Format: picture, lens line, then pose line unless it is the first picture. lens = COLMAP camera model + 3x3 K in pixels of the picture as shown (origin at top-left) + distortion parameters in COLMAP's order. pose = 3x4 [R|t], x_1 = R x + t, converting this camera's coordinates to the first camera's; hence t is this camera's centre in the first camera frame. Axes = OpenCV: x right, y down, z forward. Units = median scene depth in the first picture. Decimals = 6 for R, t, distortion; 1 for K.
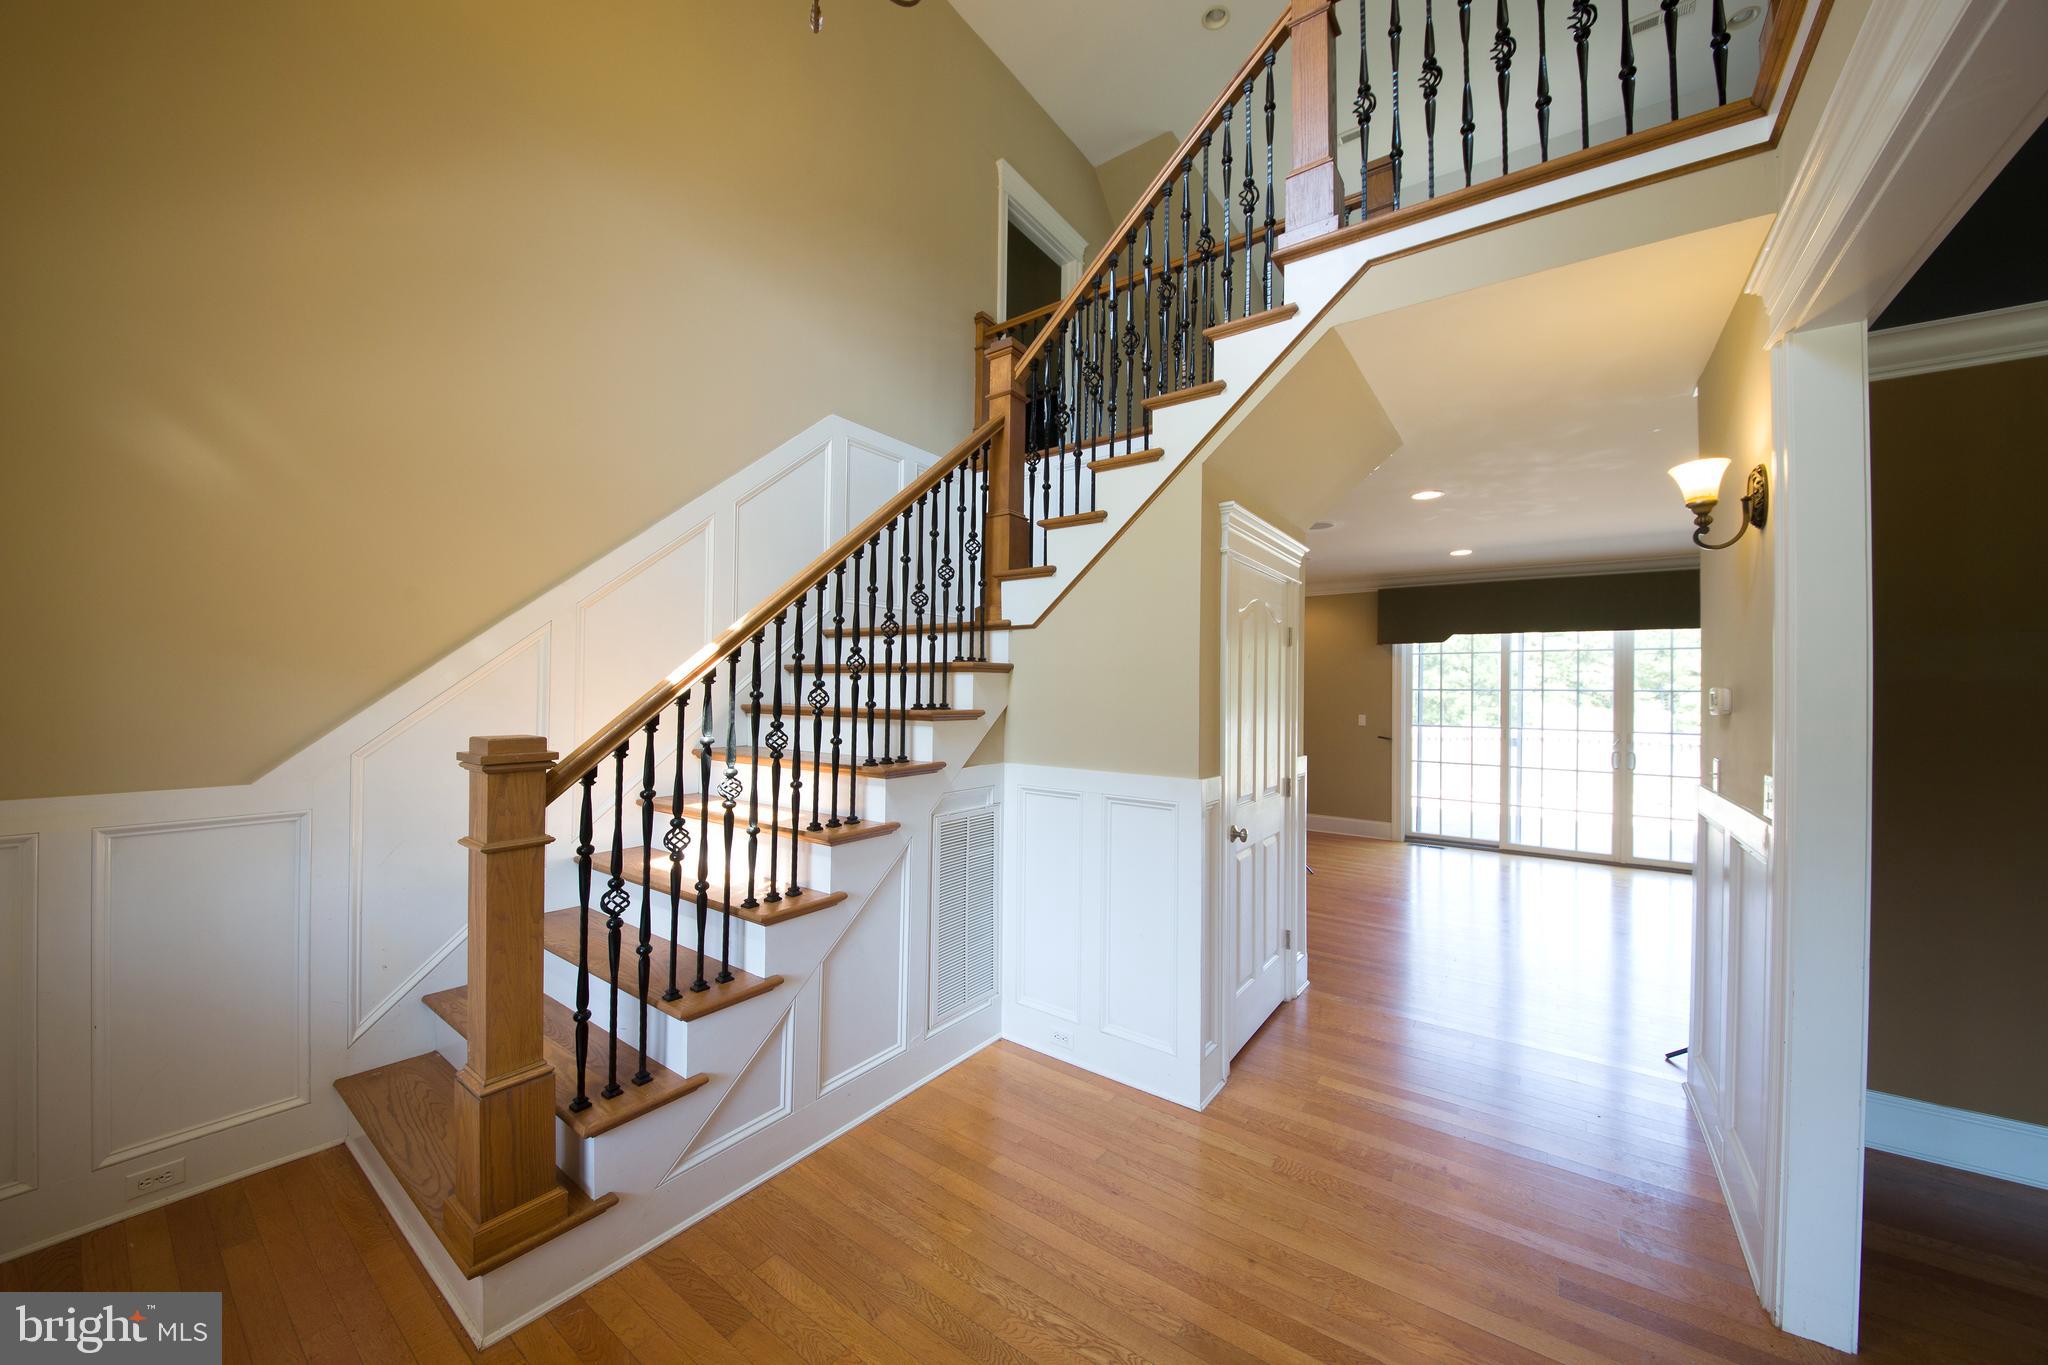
lens RADIAL K [[736.2, 0, 1030.9], [0, 736.2, 683.1], [0, 0, 1]] dist [-0.001272, -0.000138]
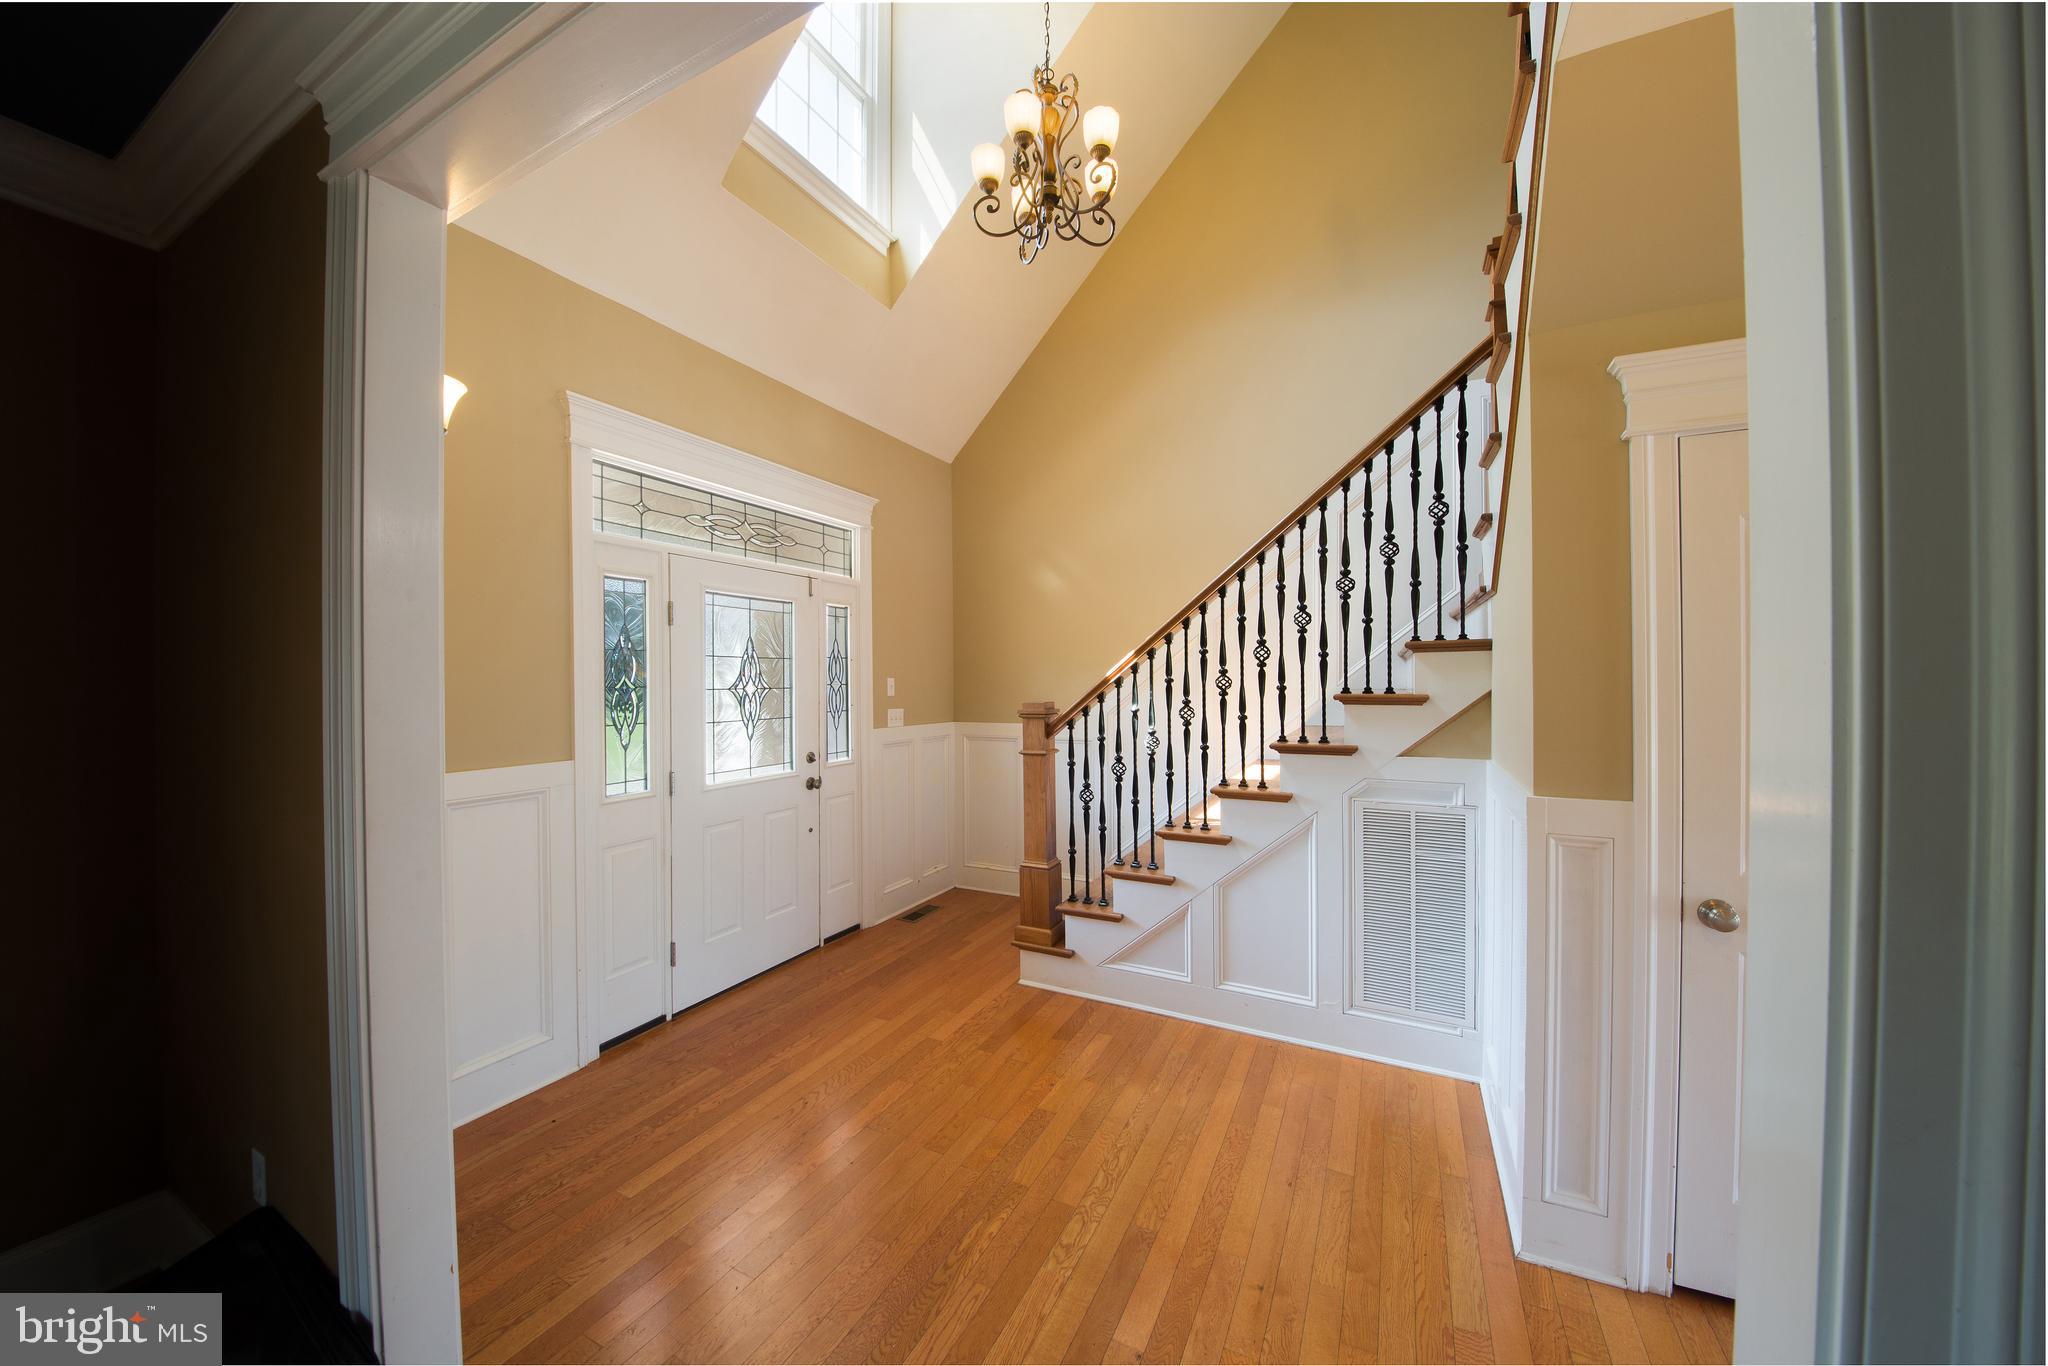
lens RADIAL K [[736.2, 0, 1029.3], [0, 736.2, 690.6], [0, 0, 1]] dist [-0.001272, -0.000138]
pose [[0.154221, 0.003045, -0.988032, 1.109447], [0.009619, 0.999943, 0.004583, 0.029666], [0.987990, -0.010211, 0.154183, 0.554645]]
